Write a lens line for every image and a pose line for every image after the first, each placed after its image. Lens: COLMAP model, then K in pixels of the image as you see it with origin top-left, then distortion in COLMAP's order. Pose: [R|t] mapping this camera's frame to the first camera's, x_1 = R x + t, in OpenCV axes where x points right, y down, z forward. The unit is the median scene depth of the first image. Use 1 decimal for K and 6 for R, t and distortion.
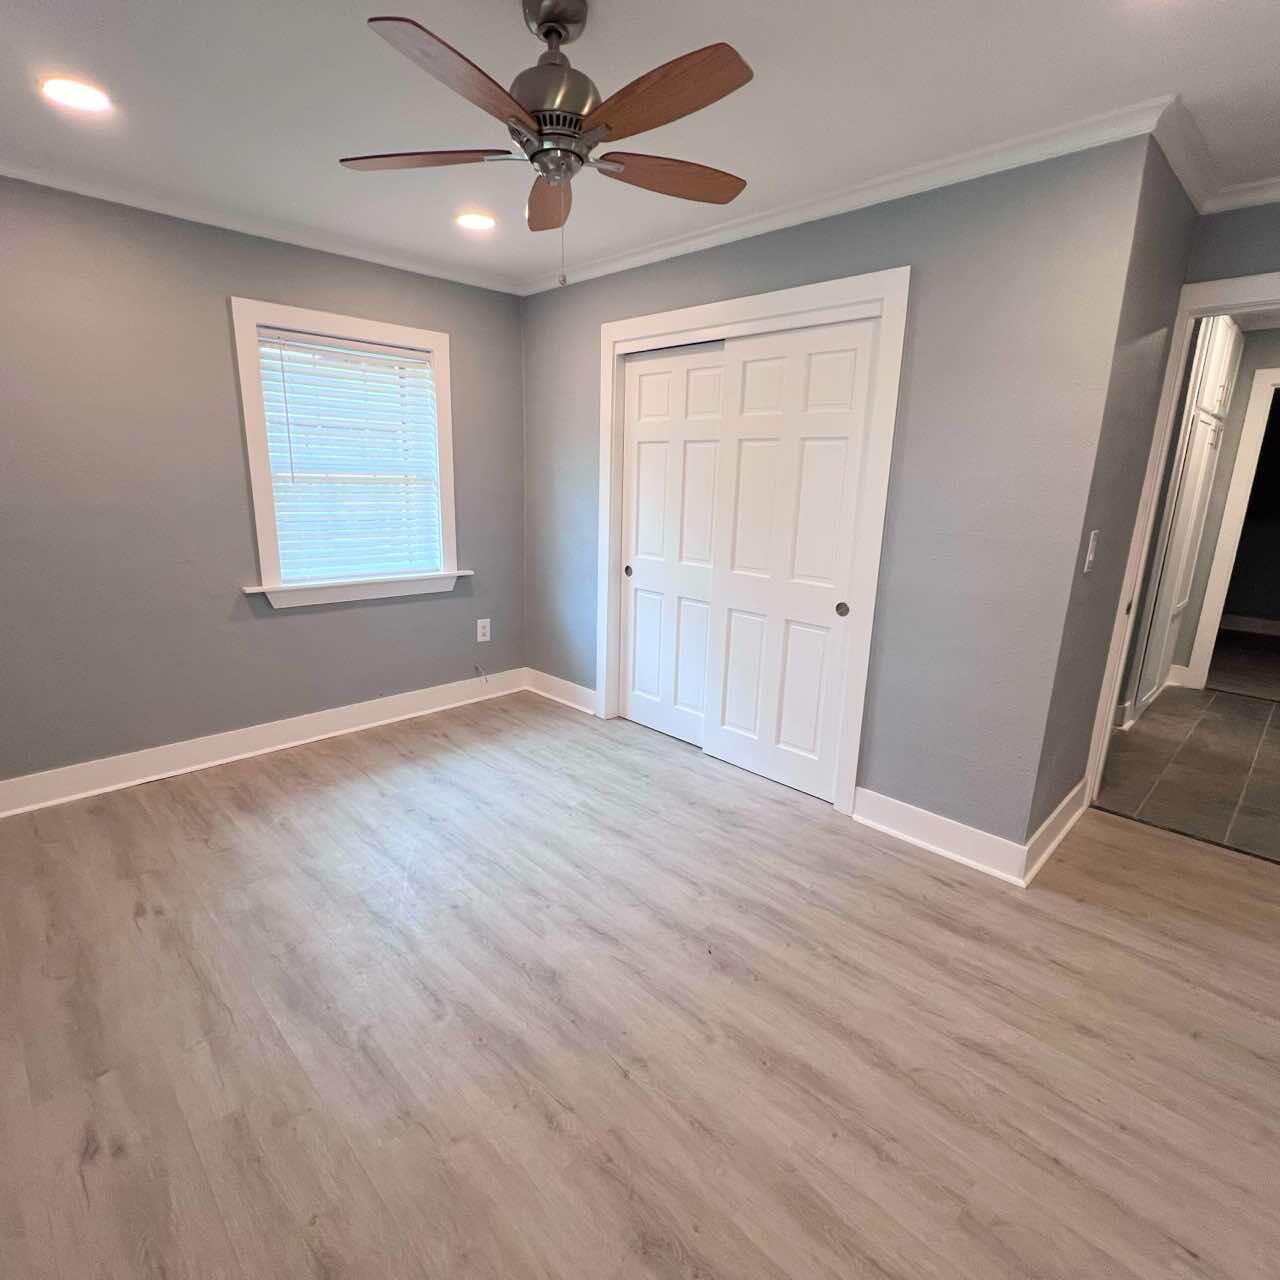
lens RADIAL K [[688.2, 0, 635.4], [0, 688.2, 644.7], [0, 0, 1]] dist [-0.000098, -0.002157]
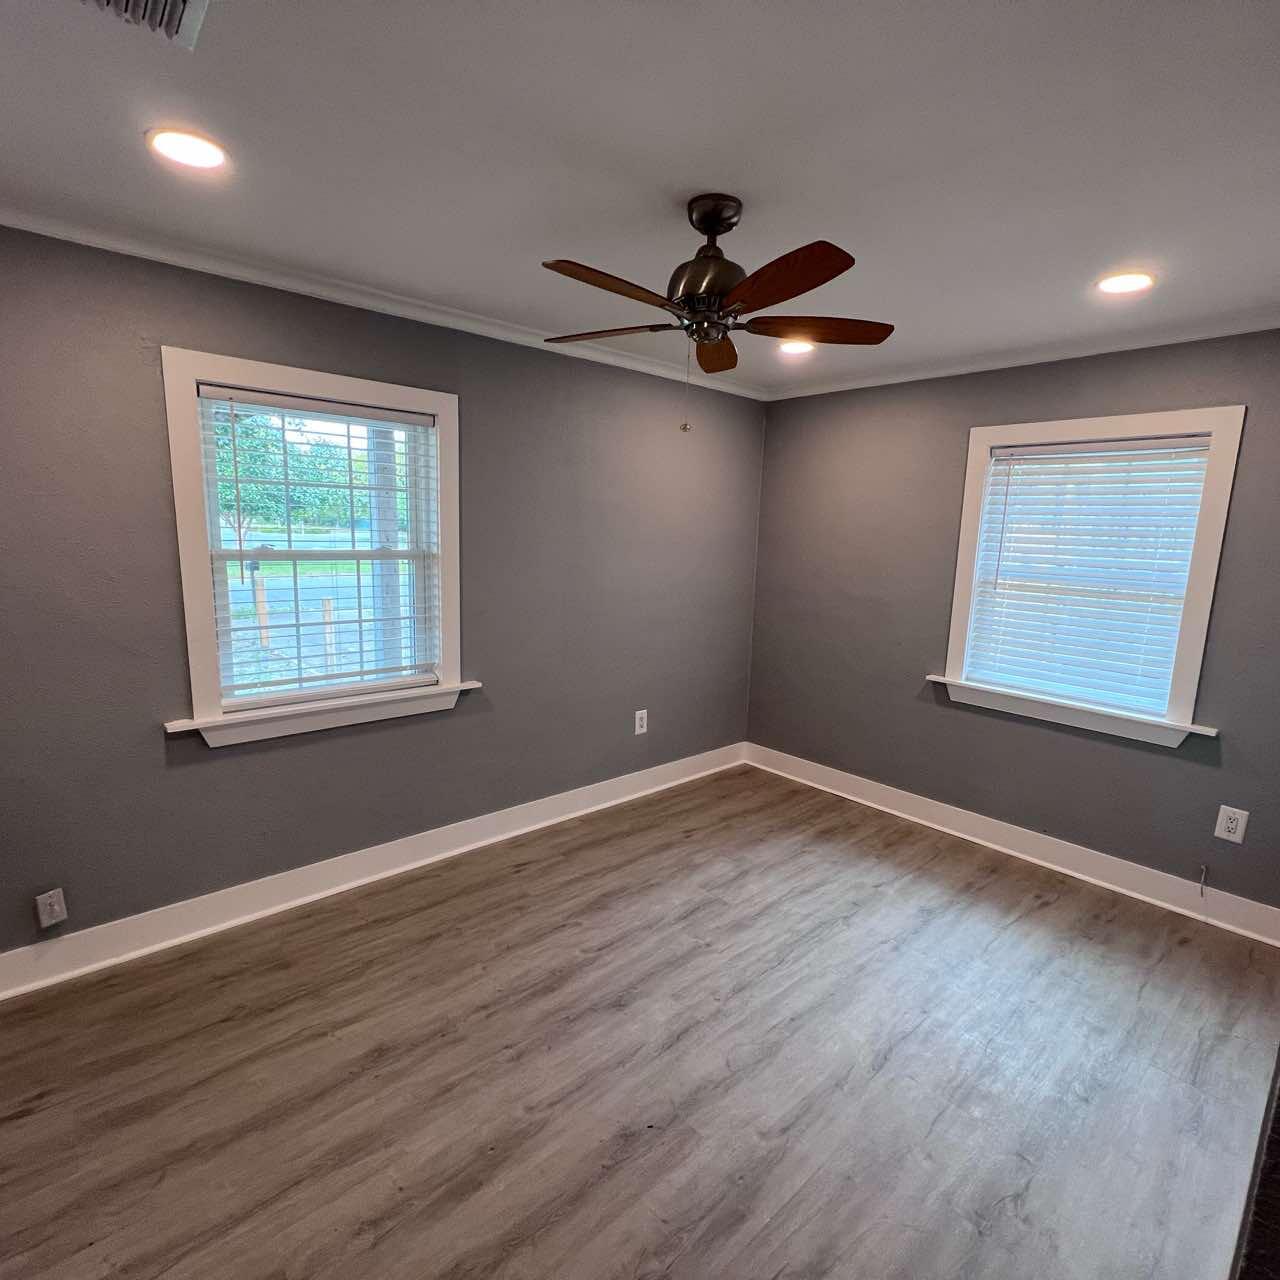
lens RADIAL K [[688.2, 0, 635.4], [0, 688.2, 644.7], [0, 0, 1]] dist [-0.000098, -0.002157]
pose [[-0.049643, 0.143651, -0.988382, 0.783038], [-0.272576, 0.950088, 0.151776, -0.230767], [0.960853, 0.276944, -0.008009, 0.727619]]
